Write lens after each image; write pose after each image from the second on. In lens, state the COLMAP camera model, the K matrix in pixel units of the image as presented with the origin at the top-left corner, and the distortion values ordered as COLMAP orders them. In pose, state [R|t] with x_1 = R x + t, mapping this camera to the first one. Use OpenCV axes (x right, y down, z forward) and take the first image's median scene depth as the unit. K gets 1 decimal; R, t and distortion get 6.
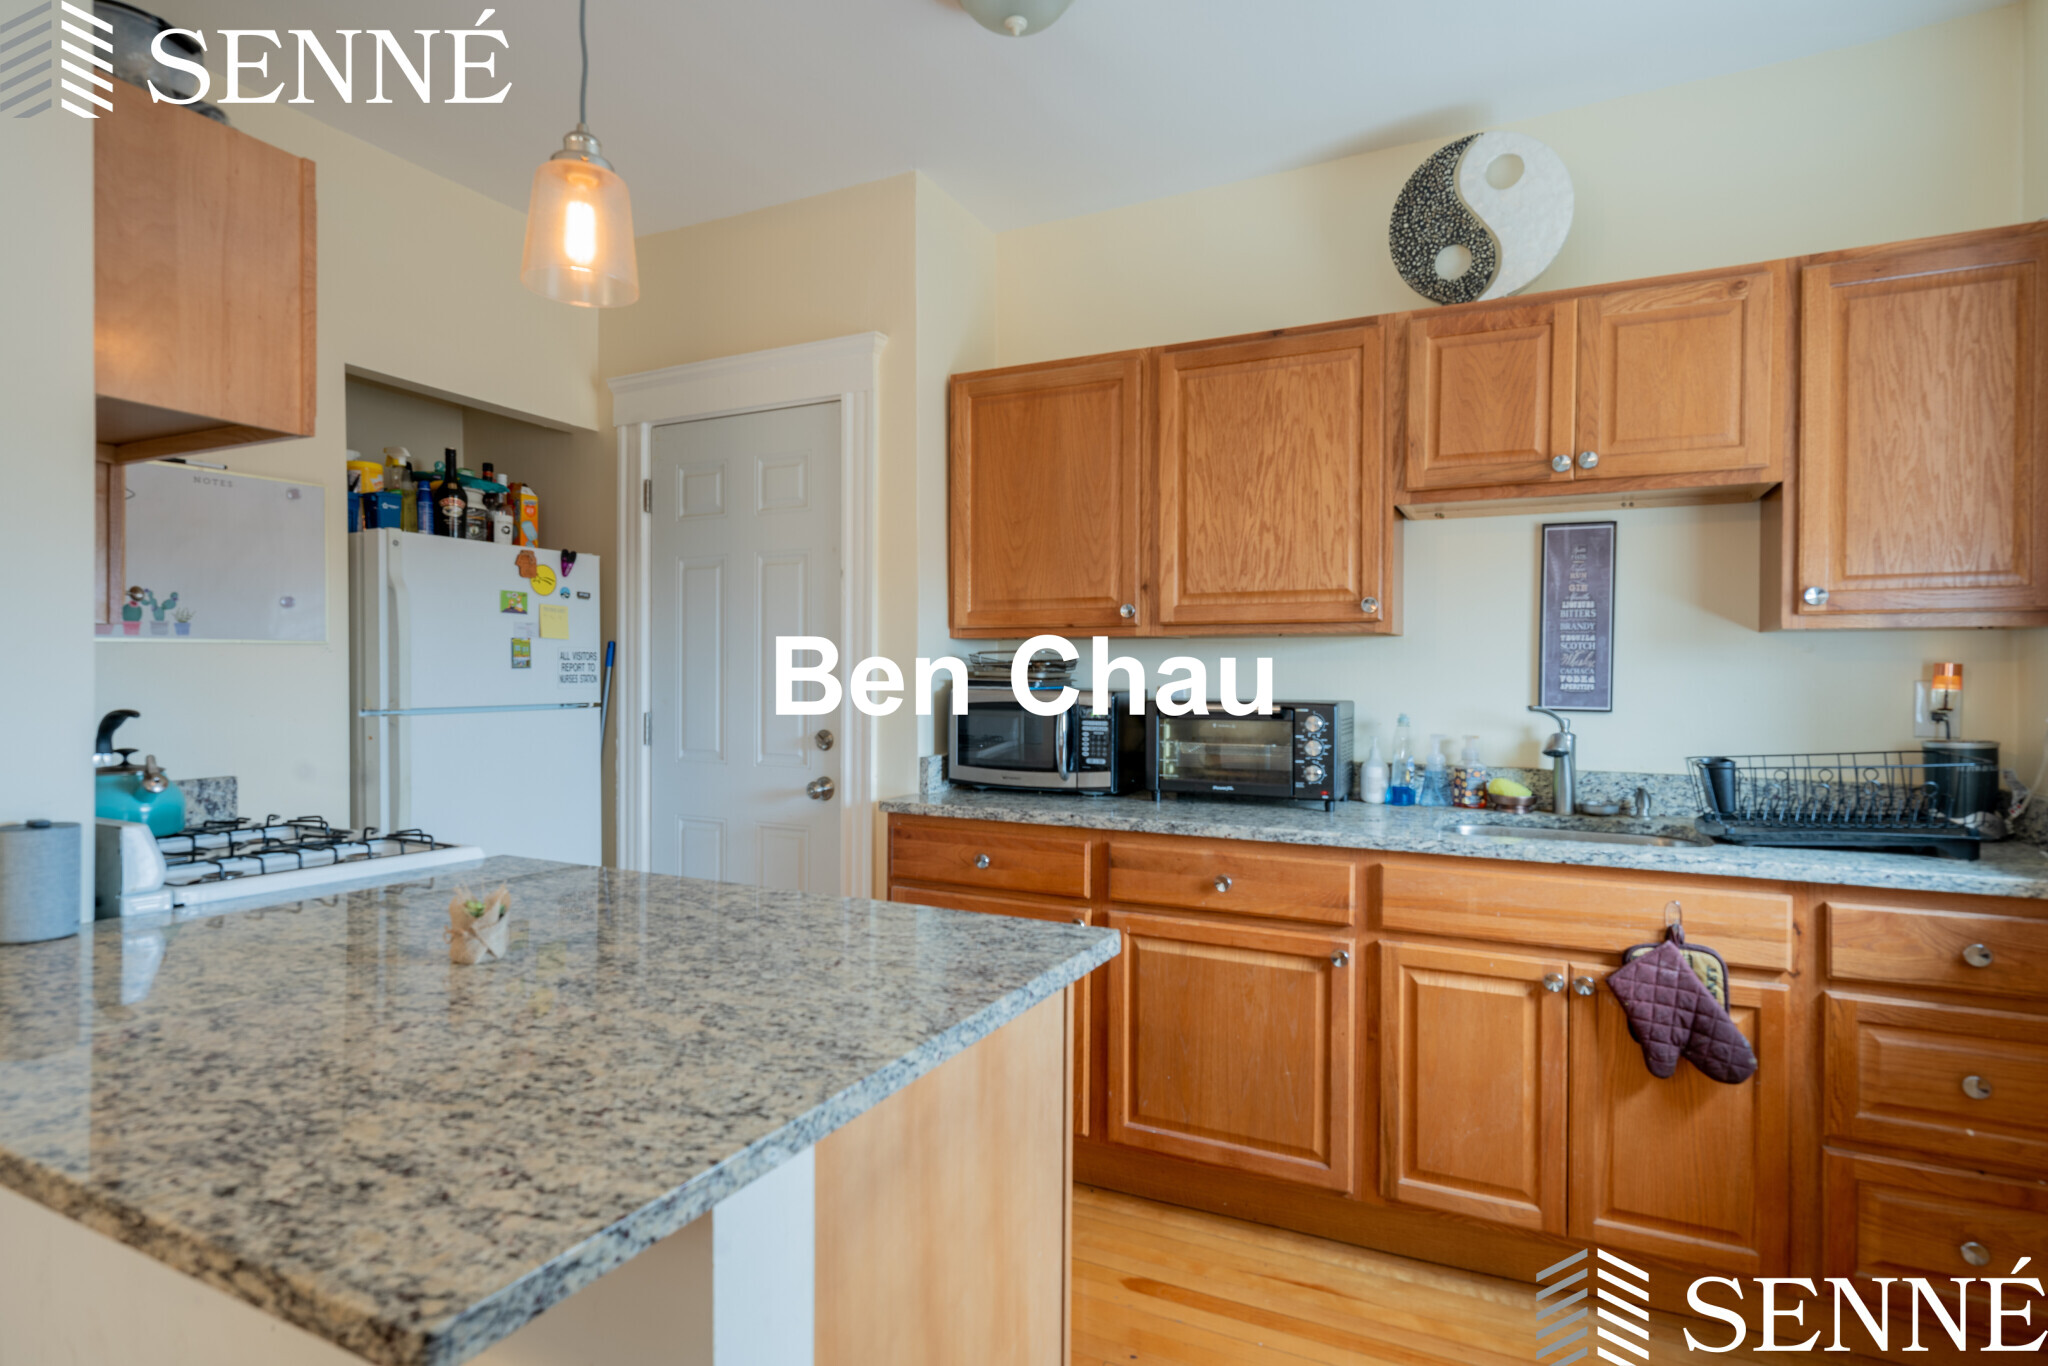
lens RADIAL K [[1044.3, 0, 1024.0], [0, 1044.3, 683.0], [0, 0, 1]] dist [-0.004108, -0.000989]
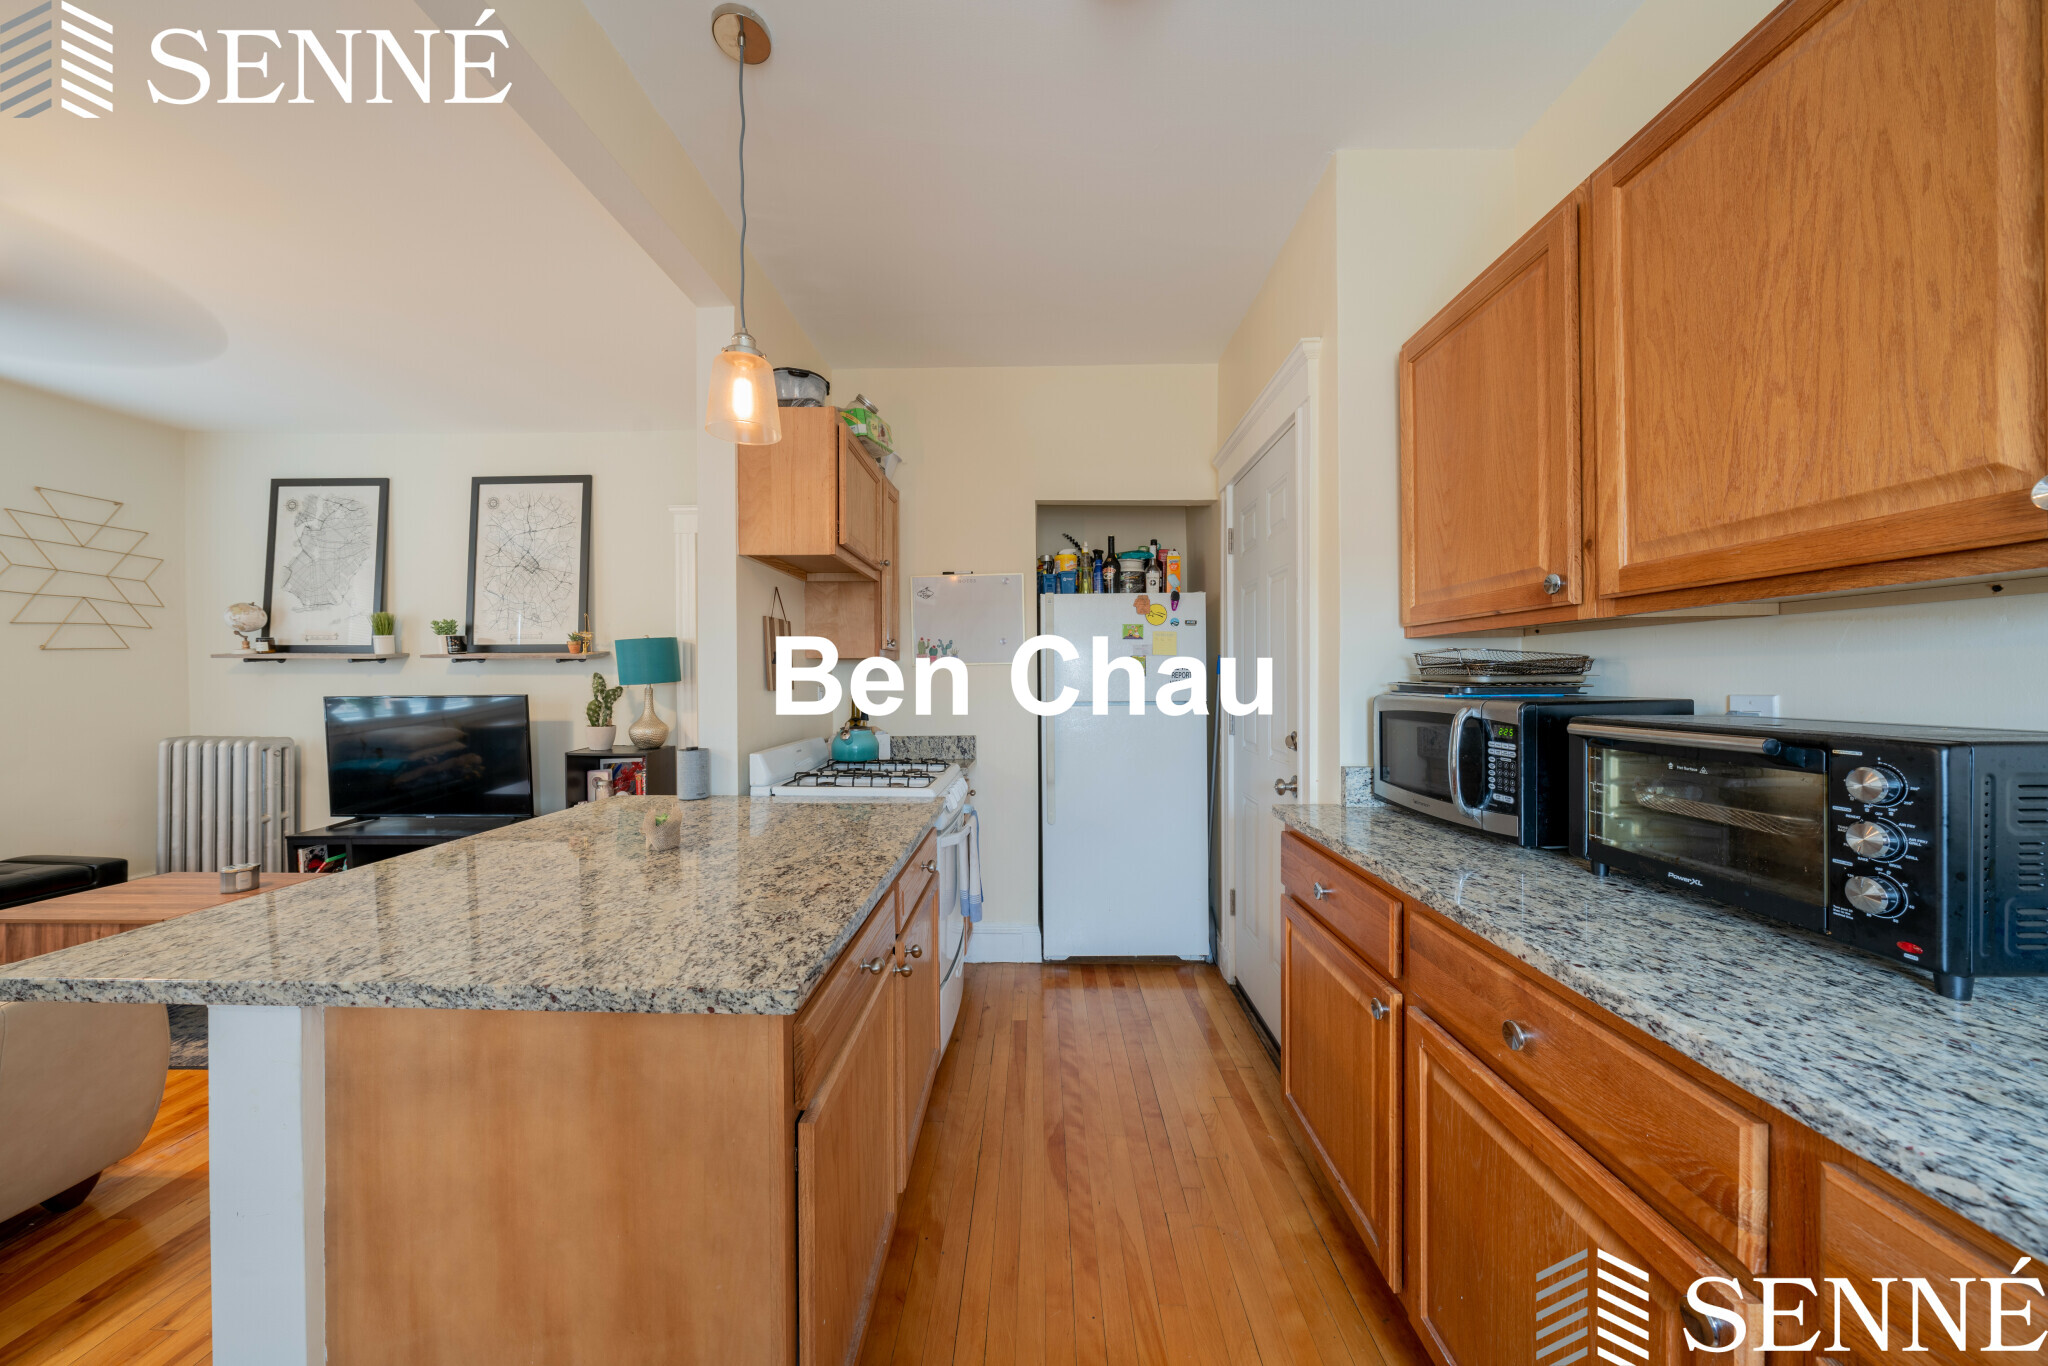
lens RADIAL K [[684.6, 0, 1024.0], [0, 684.6, 683.0], [0, 0, 1]] dist [-0.002401, -0.000098]
pose [[0.423693, -0.001505, -0.905804, 0.363731], [-0.000147, 0.999998, -0.001730, -0.003857], [0.905806, 0.000866, 0.423692, 0.509477]]
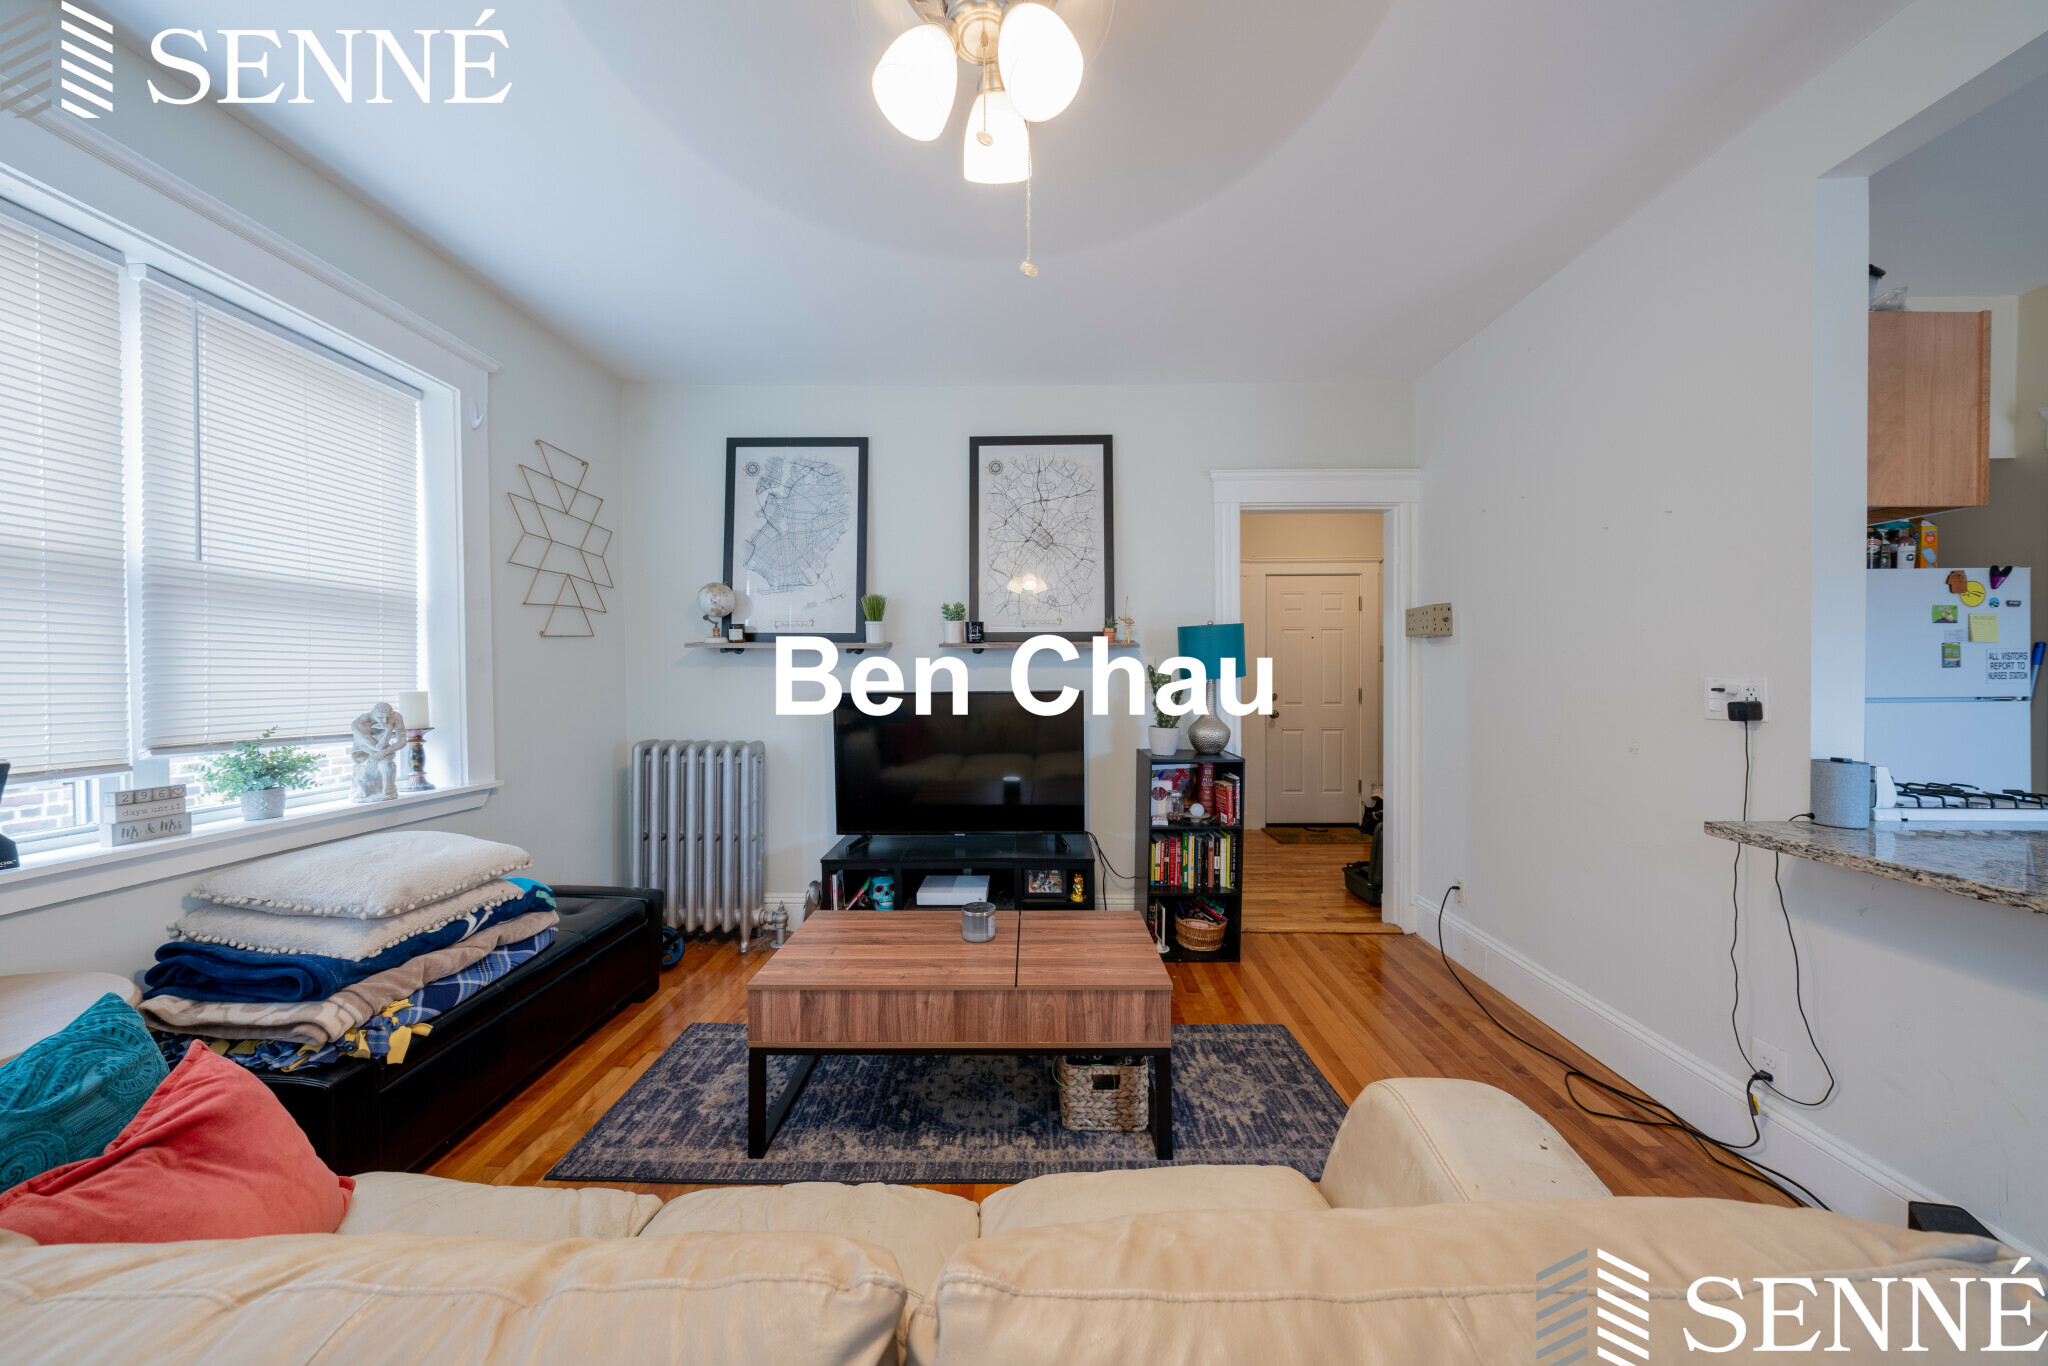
lens RADIAL K [[693.0, 0, 1030.1], [0, 693.0, 678.5], [0, 0, 1]] dist [-0.000682, 0.000238]
pose [[0.437832, -0.005782, -0.899038, -0.256176], [0.000799, 0.999981, -0.006042, 0.003118], [0.899056, 0.001927, 0.437829, -0.371591]]
